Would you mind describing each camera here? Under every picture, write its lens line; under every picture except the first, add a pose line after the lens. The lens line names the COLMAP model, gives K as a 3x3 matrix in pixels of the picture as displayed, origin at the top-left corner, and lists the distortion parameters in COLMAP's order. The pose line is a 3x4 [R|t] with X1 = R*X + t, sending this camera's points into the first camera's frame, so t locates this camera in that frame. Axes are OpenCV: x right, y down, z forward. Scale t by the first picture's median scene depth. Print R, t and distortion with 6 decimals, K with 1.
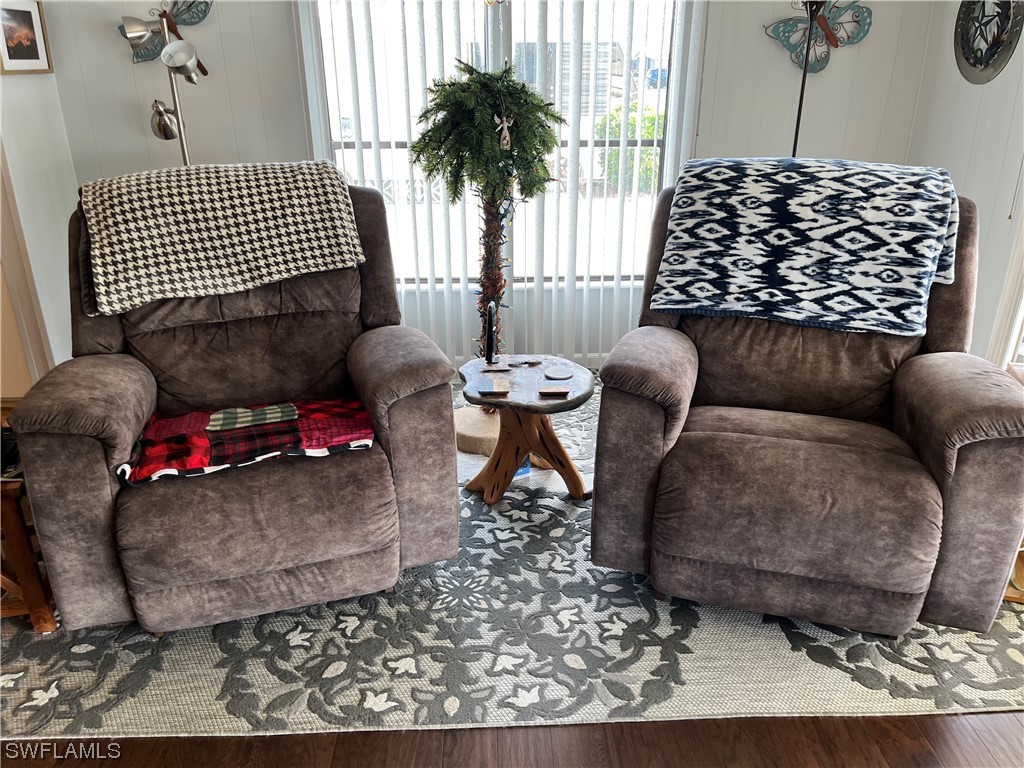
lens RADIAL K [[775.1, 0, 515.4], [0, 775.1, 389.2], [0, 0, 1]] dist [0.065414, -0.094955]
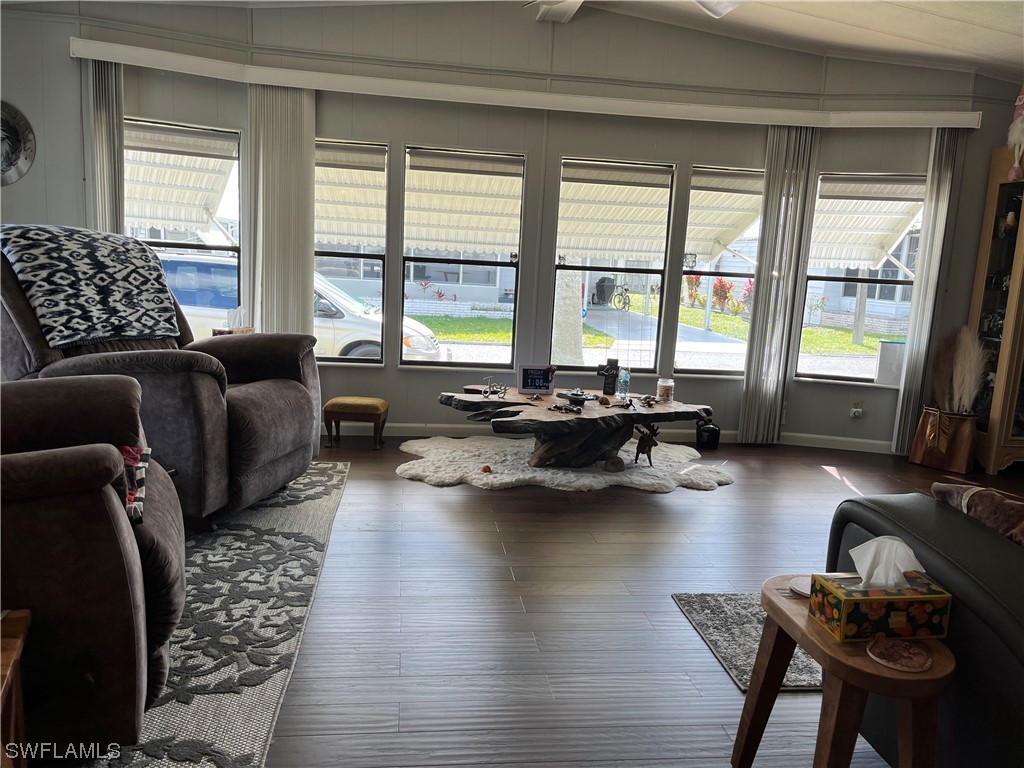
lens RADIAL K [[775.1, 0, 515.4], [0, 775.1, 389.2], [0, 0, 1]] dist [0.065414, -0.094955]
pose [[-0.102648, -0.160298, 0.981717, -1.090026], [0.339248, 0.922118, 0.186038, -0.030376], [-0.935080, 0.352142, -0.040272, 0.455128]]
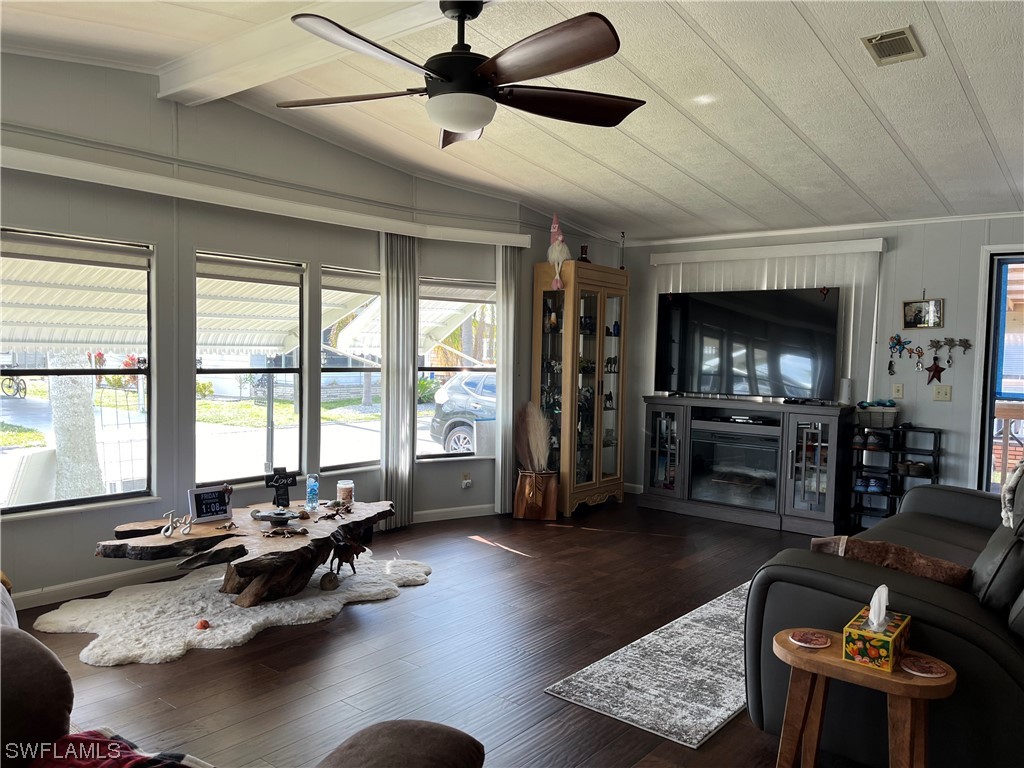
lens RADIAL K [[771.5, 0, 515.2], [0, 771.5, 383.4], [0, 0, 1]] dist [0.071755, -0.096149]
pose [[-0.757032, -0.034640, 0.652458, -0.773825], [0.240121, 0.913962, 0.327131, -0.295667], [-0.607654, 0.404318, -0.683581, 0.949317]]
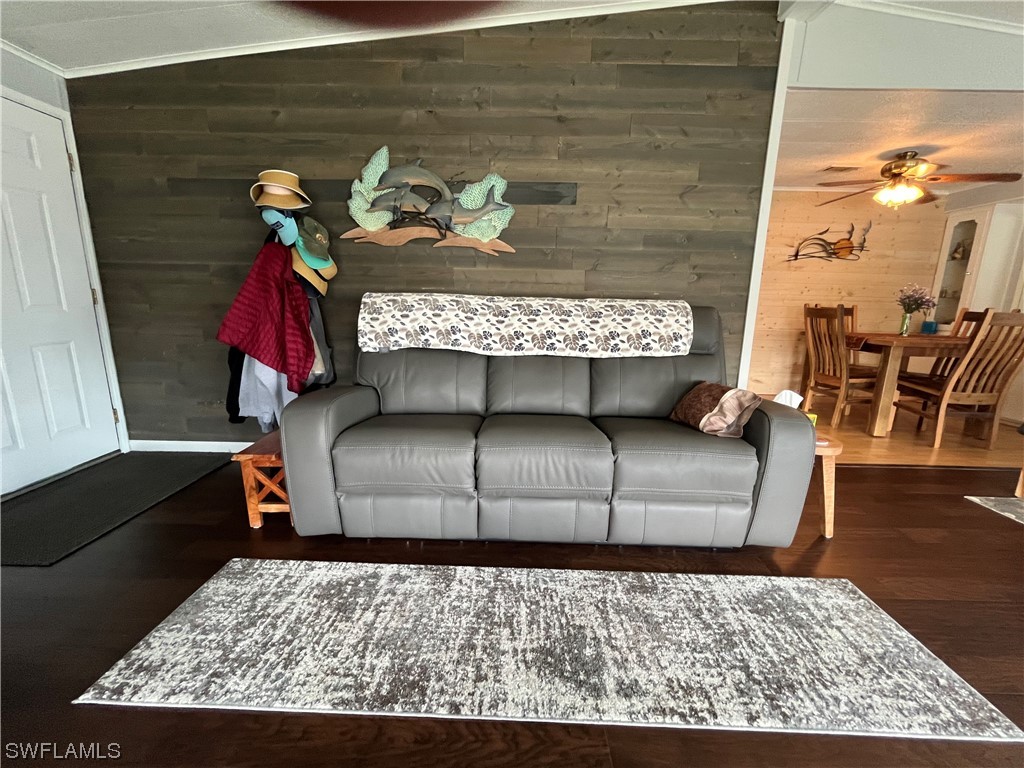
lens RADIAL K [[419.2, 0, 511.0], [0, 419.2, 384.4], [0, 0, 1]] dist [-0.003056, 0.000216]
pose [[-0.049540, 0.210776, -0.976278, 0.317486], [-0.407827, 0.888008, 0.212413, 0.332769], [0.911714, 0.408676, 0.041968, -0.352161]]
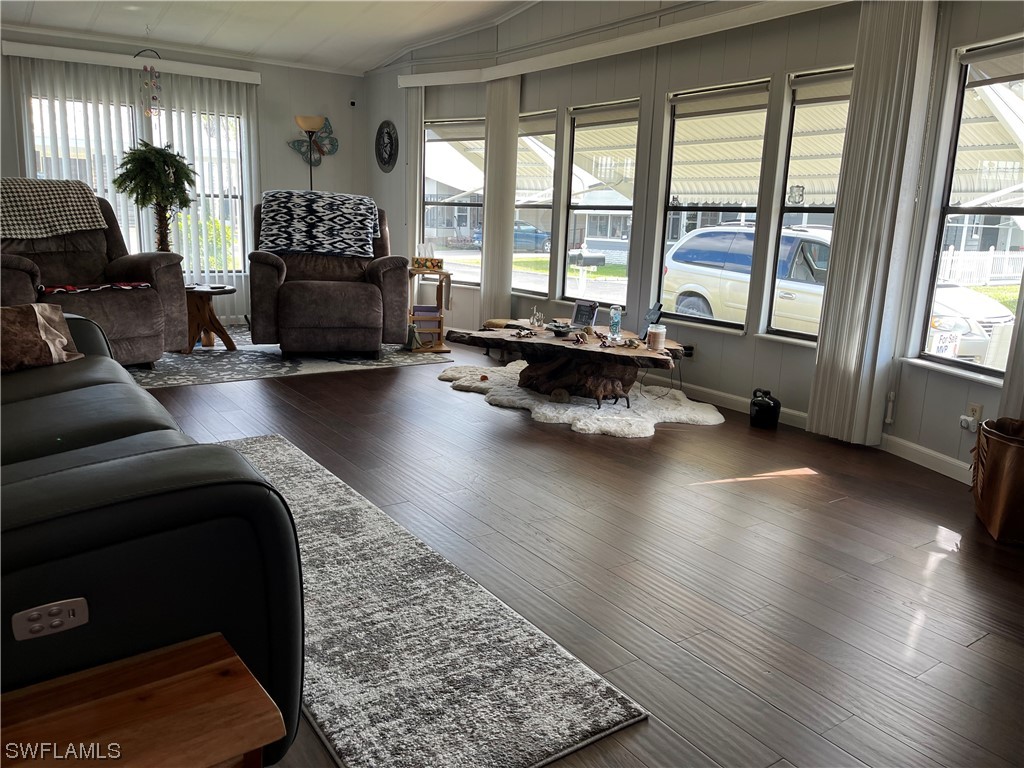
lens RADIAL K [[765.6, 0, 512.0], [0, 765.6, 384.0], [0, 0, 1]] dist [0.076598, -0.095662]
pose [[0.836268, -0.084507, 0.541769, -0.470212], [0.178031, 0.976369, -0.122508, 0.697505], [-0.518614, 0.198901, 0.831551, -1.184396]]
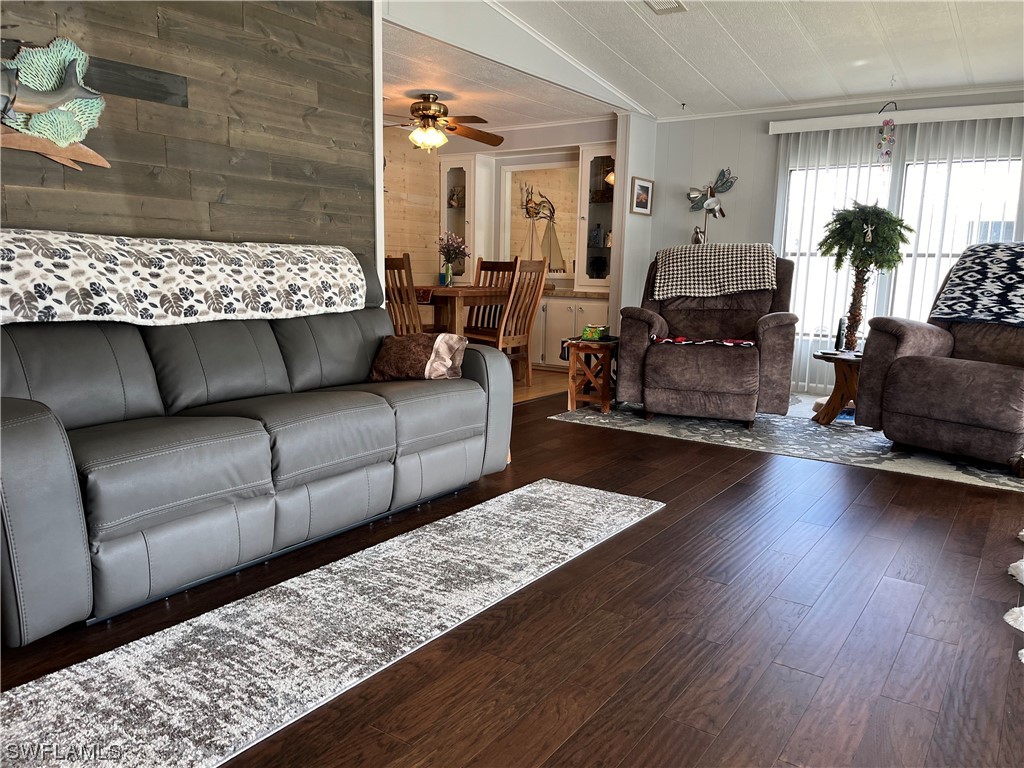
lens RADIAL K [[775.9, 0, 512.4], [0, 775.9, 387.9], [0, 0, 1]] dist [0.077687, -0.095230]
pose [[0.804304, 0.116447, -0.582696, 0.501898], [-0.254885, 0.953426, -0.161287, 0.623942], [0.536776, 0.278244, 0.796525, -0.977288]]
